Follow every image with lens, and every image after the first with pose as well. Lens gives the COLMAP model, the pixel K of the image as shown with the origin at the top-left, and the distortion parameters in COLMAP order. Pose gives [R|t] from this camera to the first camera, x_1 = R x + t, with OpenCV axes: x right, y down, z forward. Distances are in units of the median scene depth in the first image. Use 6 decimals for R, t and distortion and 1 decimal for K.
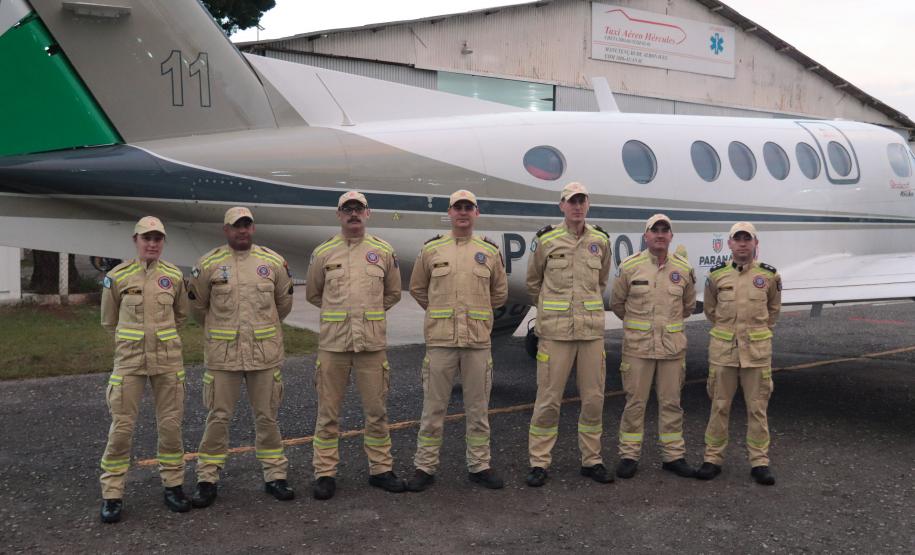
lens RADIAL K [[1004.3, 0, 456.1], [0, 1004.3, 273.5], [0, 0, 1]] dist [-0.069658, 0.238367]
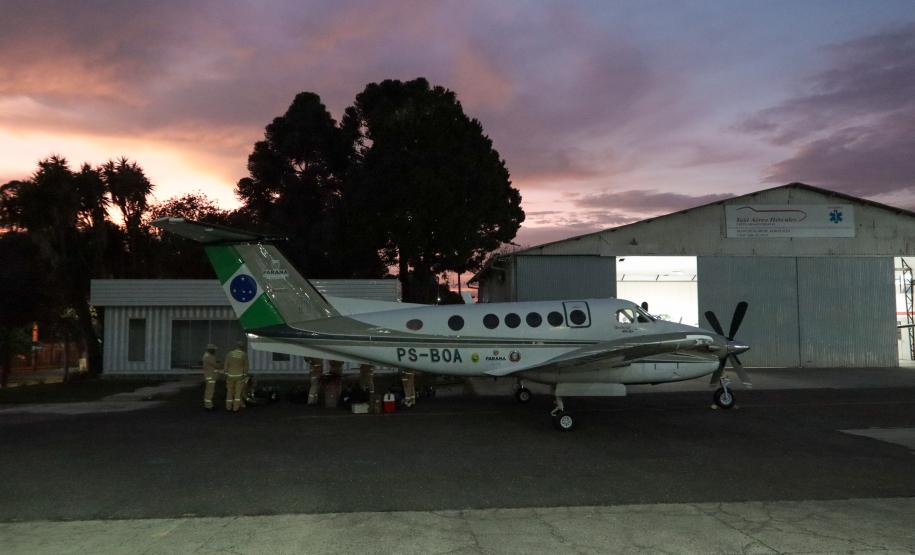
lens RADIAL K [[674.3, 0, 457.5], [0, 674.3, 277.5], [0, 0, 1]] dist [-0.003263, 0.004935]
pose [[0.832637, -0.042961, -0.552151, 1.498577], [-0.024210, 0.993210, -0.113786, -0.026100], [0.553290, 0.108110, 0.825943, -0.709570]]
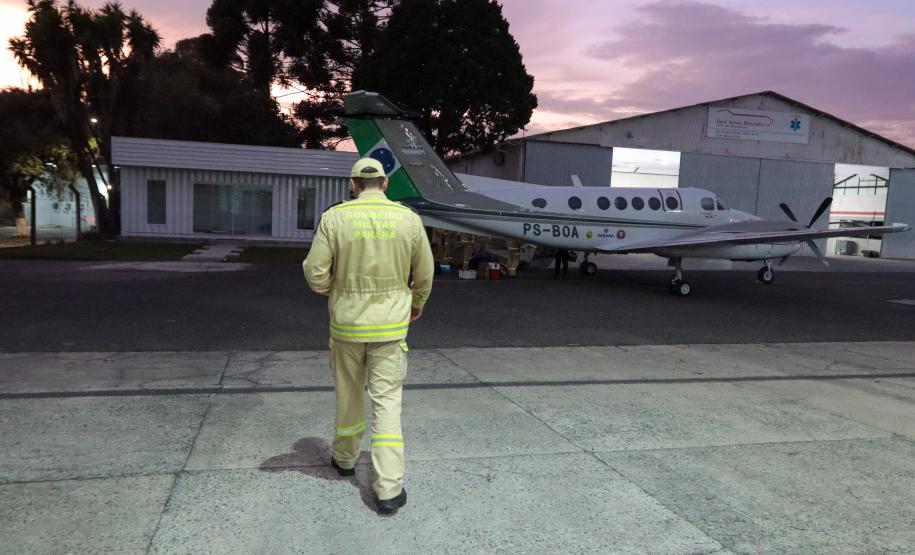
lens RADIAL K [[669.9, 0, 466.7], [0, 669.9, 260.8], [0, 0, 1]] dist [0.011816, 0.004440]
pose [[0.923244, 0.071252, -0.377550, 0.829906], [-0.063610, 0.997439, 0.032690, 0.030638], [0.378913, -0.006164, 0.925412, -1.365115]]
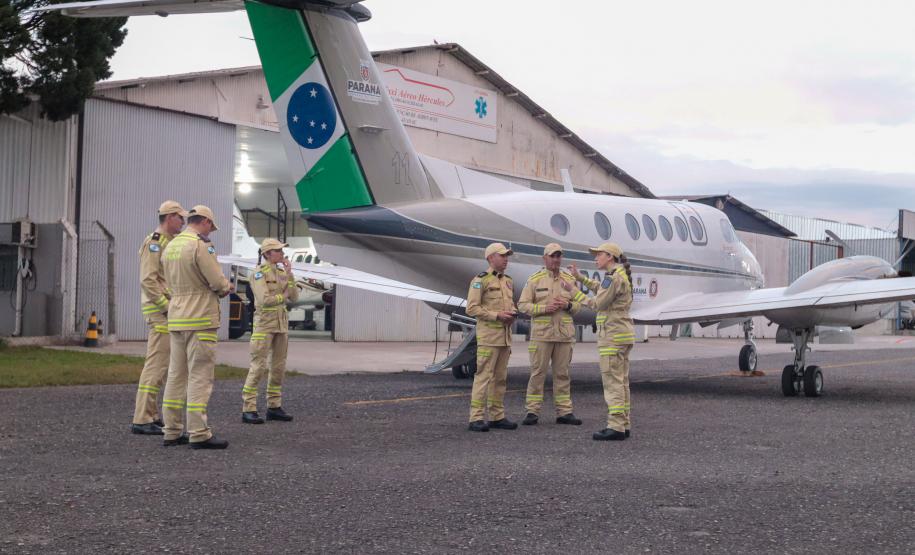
lens RADIAL K [[1412.5, 0, 457.5], [0, 1412.5, 277.5], [0, 0, 1]] dist [-0.001944, -0.004015]
pose [[0.944184, 0.022871, 0.328623, -0.915035], [0.001269, 0.997327, -0.073058, 0.158192], [-0.329416, 0.069397, 0.941631, -1.216270]]
